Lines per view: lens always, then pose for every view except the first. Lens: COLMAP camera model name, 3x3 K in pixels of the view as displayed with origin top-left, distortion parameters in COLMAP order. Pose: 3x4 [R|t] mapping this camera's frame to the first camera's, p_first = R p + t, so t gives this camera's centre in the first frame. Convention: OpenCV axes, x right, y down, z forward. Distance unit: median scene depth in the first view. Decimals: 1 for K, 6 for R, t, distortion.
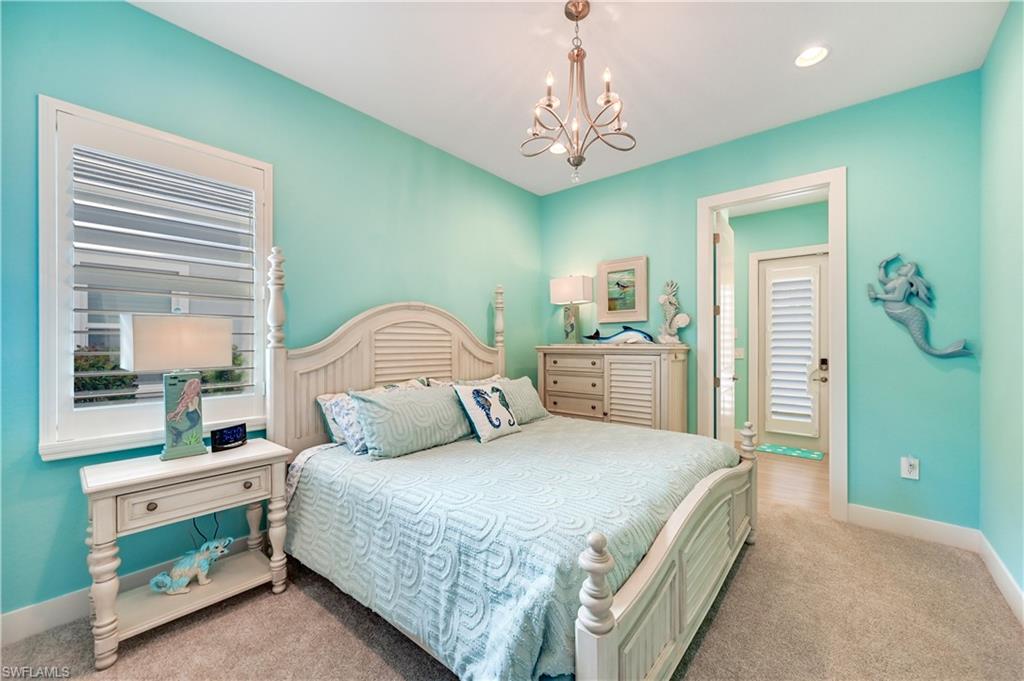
lens RADIAL K [[405.1, 0, 519.1], [0, 405.1, 341.9], [0, 0, 1]] dist [0.002282, 0.000449]
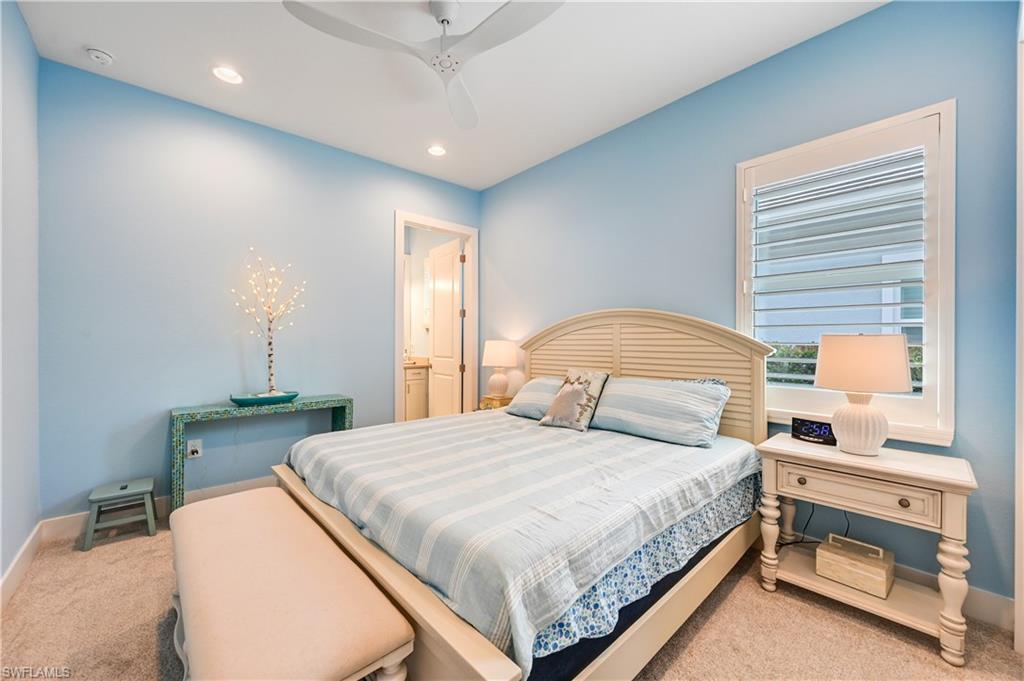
lens RADIAL K [[405.1, 0, 518.6], [0, 405.1, 341.2], [0, 0, 1]] dist [0.002282, 0.000449]
pose [[-0.107396, 0.010522, -0.994161, 0.277189], [0.009421, 0.999910, 0.009565, -0.001041], [0.994172, -0.008339, -0.107486, 0.313734]]
